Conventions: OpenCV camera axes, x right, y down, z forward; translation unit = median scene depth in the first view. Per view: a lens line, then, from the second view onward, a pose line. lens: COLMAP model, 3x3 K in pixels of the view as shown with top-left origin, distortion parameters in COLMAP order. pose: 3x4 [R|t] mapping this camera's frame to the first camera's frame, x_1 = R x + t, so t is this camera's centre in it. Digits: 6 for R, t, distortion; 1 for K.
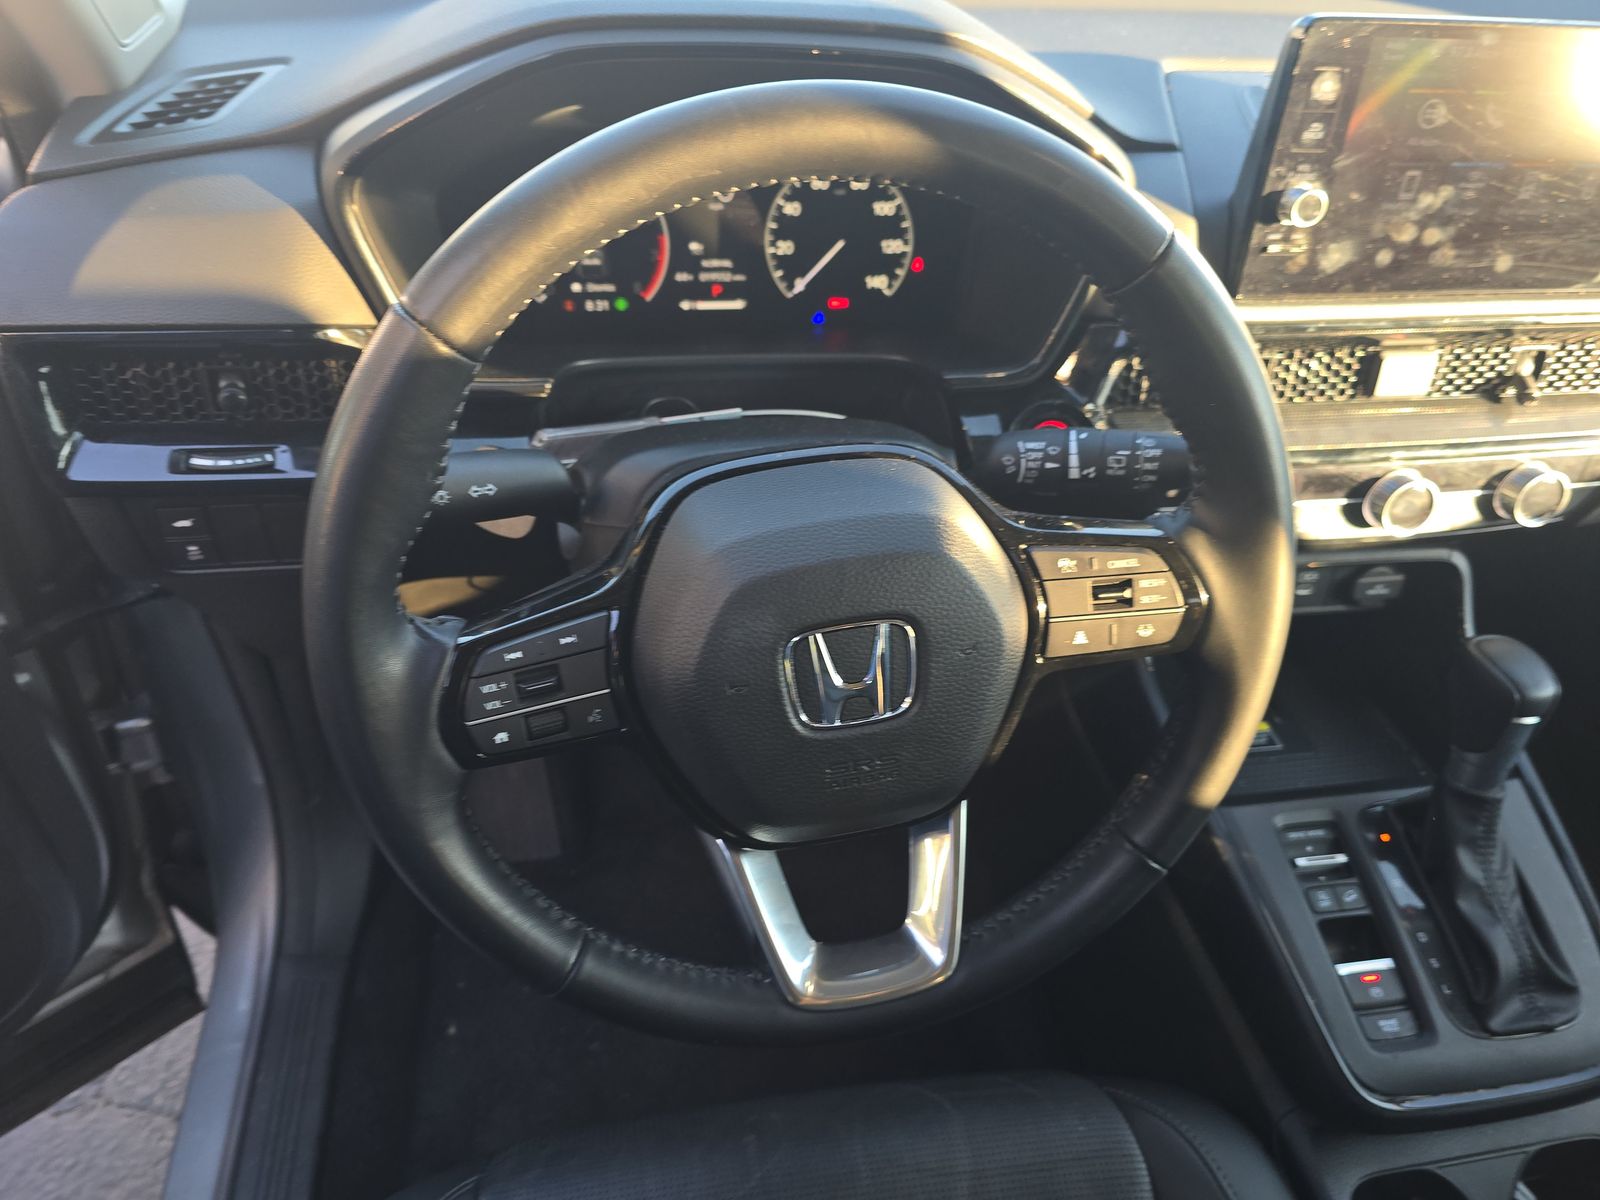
lens RADIAL K [[1096.8, 0, 798.1], [0, 1096.8, 598.4], [0, 0, 1]] dist [0.027340, -0.003804]
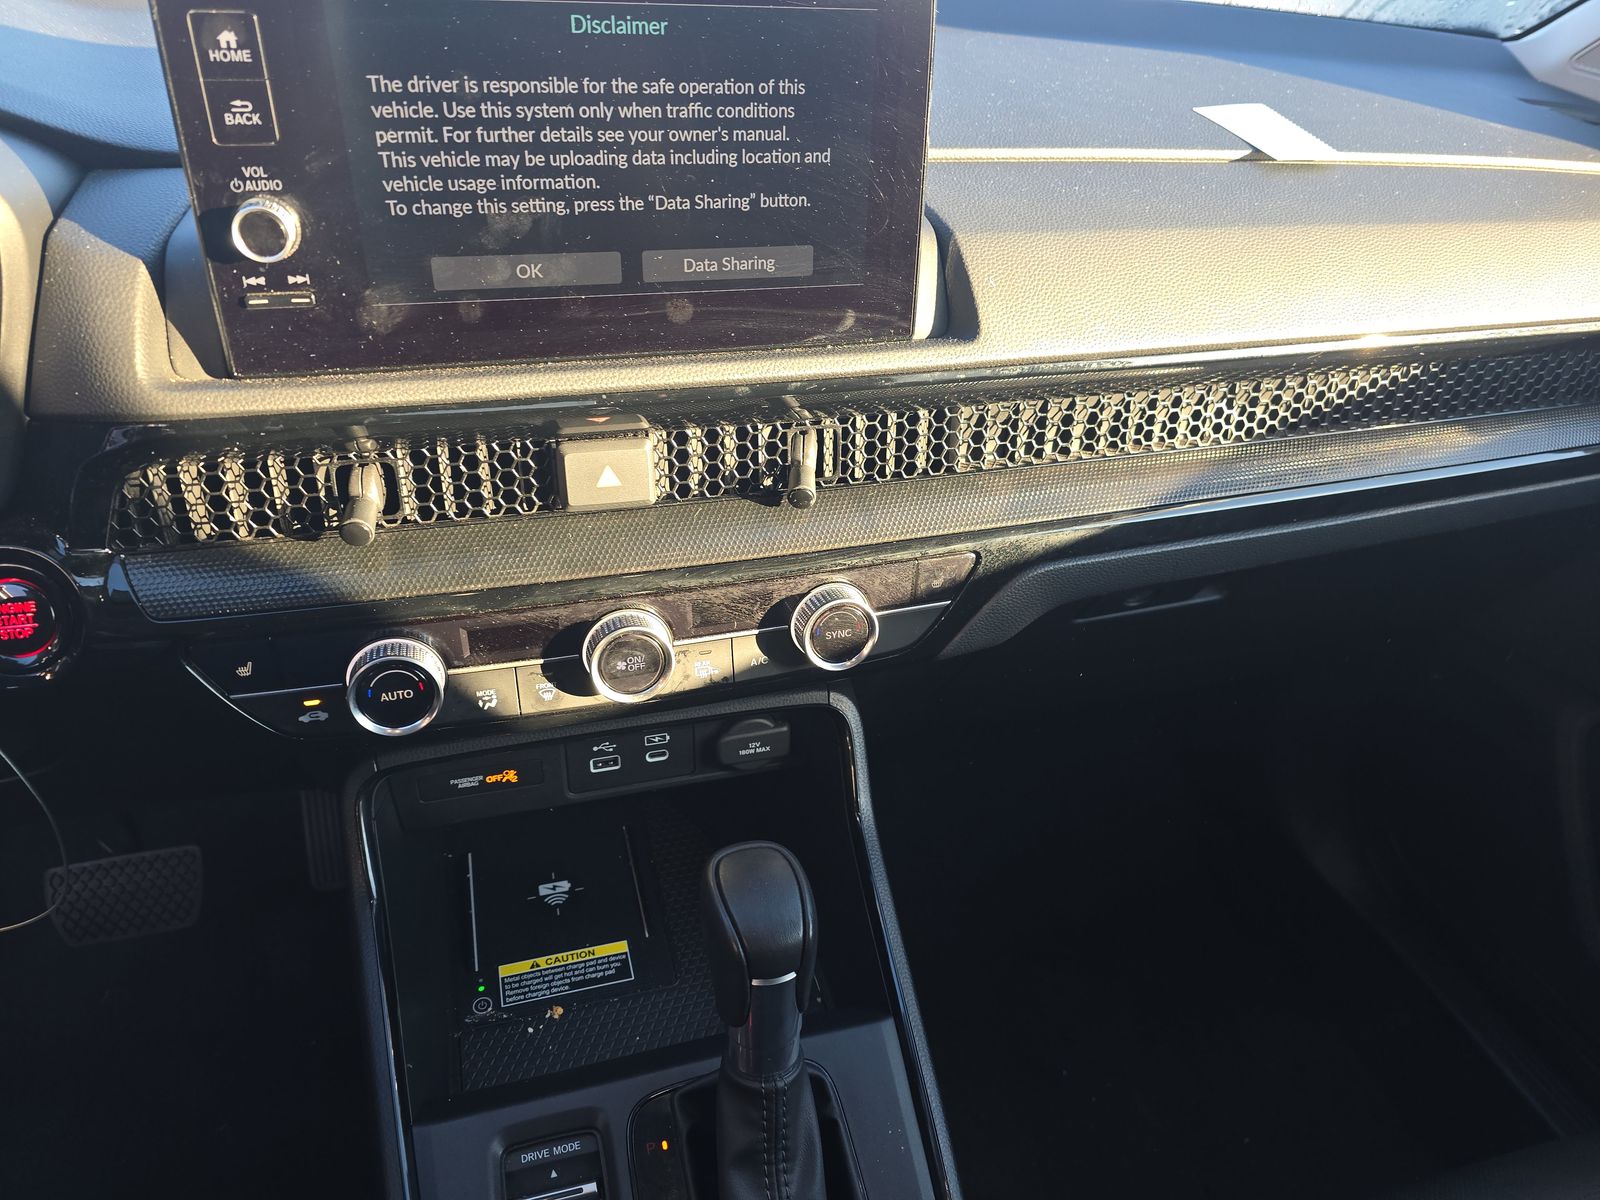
lens RADIAL K [[1096.8, 0, 797.5], [0, 1096.8, 594.7], [0, 0, 1]] dist [0.027340, -0.003804]
pose [[0.994591, -0.064281, 0.081590, 0.597262], [0.069451, 0.995644, -0.062199, -0.075167], [-0.077236, 0.067529, 0.994723, 0.307612]]
